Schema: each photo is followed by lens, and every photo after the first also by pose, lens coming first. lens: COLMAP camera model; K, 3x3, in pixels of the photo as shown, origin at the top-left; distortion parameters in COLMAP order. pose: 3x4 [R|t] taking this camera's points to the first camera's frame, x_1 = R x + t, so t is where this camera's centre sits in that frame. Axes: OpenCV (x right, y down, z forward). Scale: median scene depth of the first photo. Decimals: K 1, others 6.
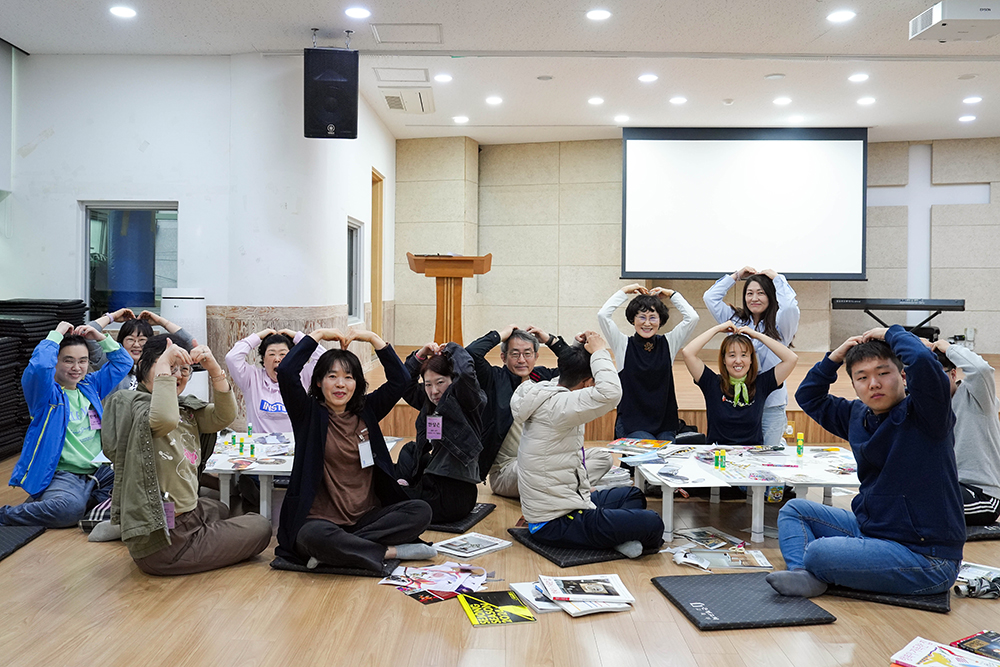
lens RADIAL K [[879.4, 0, 475.6], [0, 879.4, 299.1], [0, 0, 1]] dist [-0.058024, 0.089450]
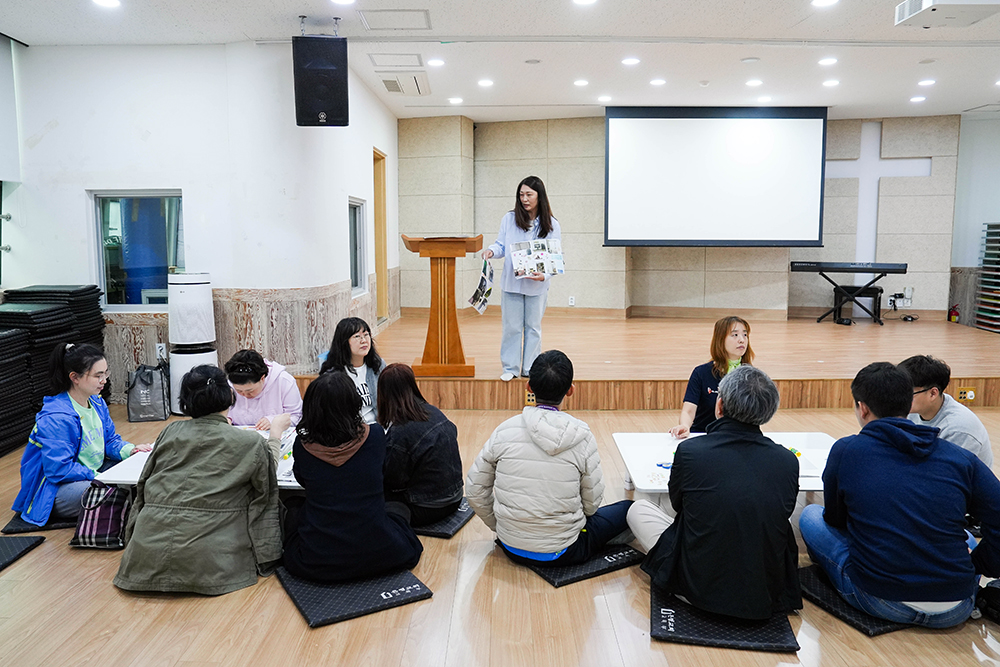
lens RADIAL K [[728.3, 0, 495.0], [0, 728.3, 325.3], [0, 0, 1]] dist [-0.094083, 0.073350]
pose [[0.999694, -0.014506, 0.020024, 0.010498], [0.012188, 0.993705, 0.111360, -0.030742], [-0.021513, -0.111082, 0.993578, 0.095969]]
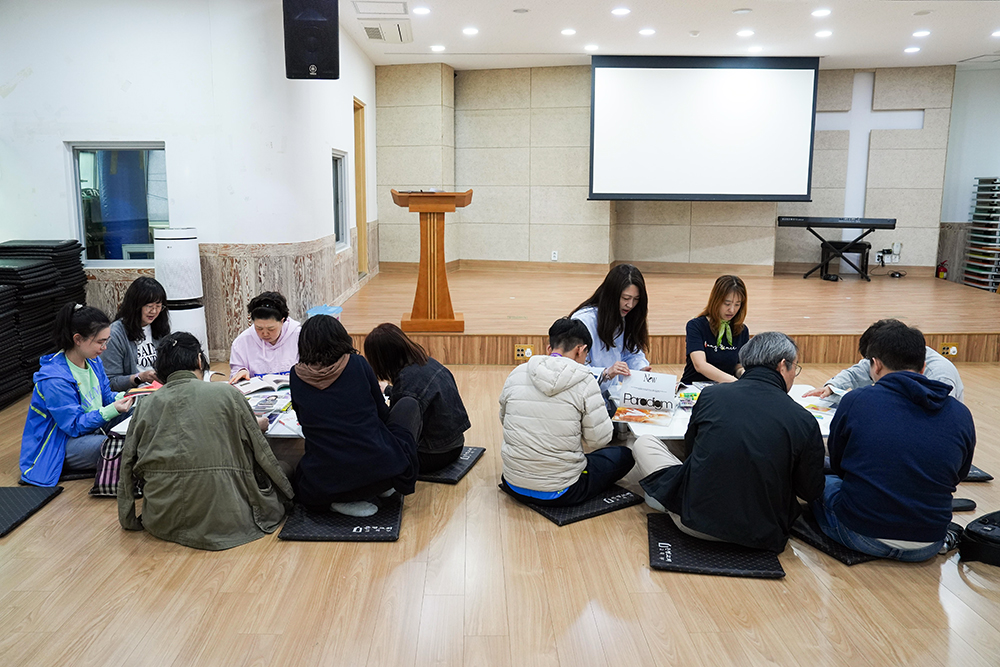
lens RADIAL K [[771.3, 0, 485.7], [0, 771.3, 321.0], [0, 0, 1]] dist [-0.070901, 0.068396]
pose [[0.998683, -0.016193, 0.048693, -0.010006], [0.007998, 0.986428, 0.164001, -0.036128], [-0.050688, -0.163395, 0.985258, 0.055777]]
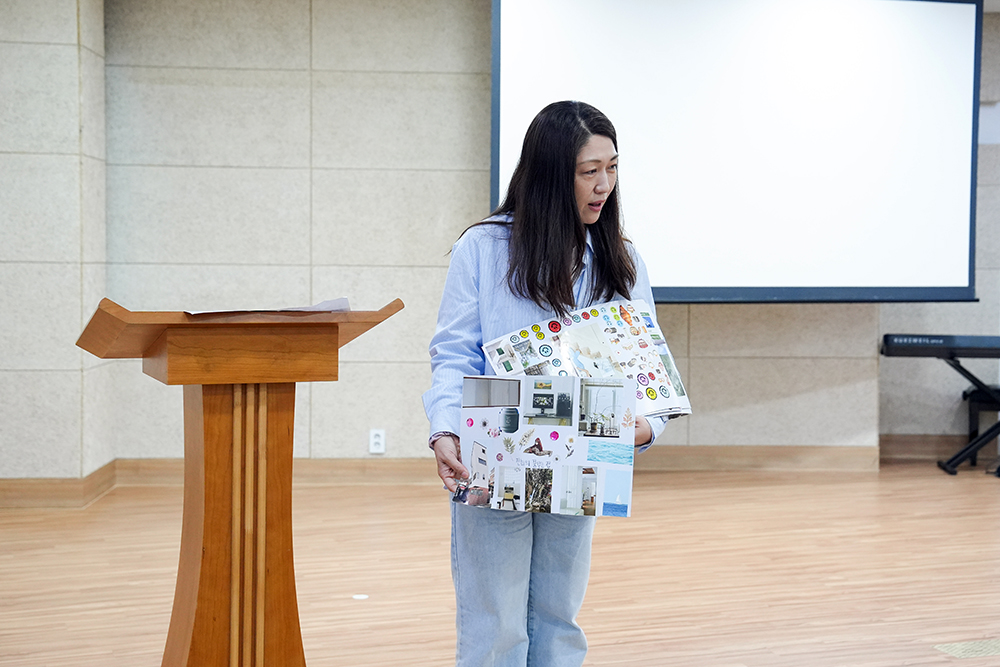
lens RADIAL K [[1373.2, 0, 499.2], [0, 1373.2, 328.9], [0, 0, 1]] dist [0.107234, 0.000000]
pose [[0.921535, -0.022952, 0.387617, -0.097255], [0.003600, 0.998714, 0.050579, -0.049579], [-0.388279, -0.045215, 0.920432, 0.428951]]
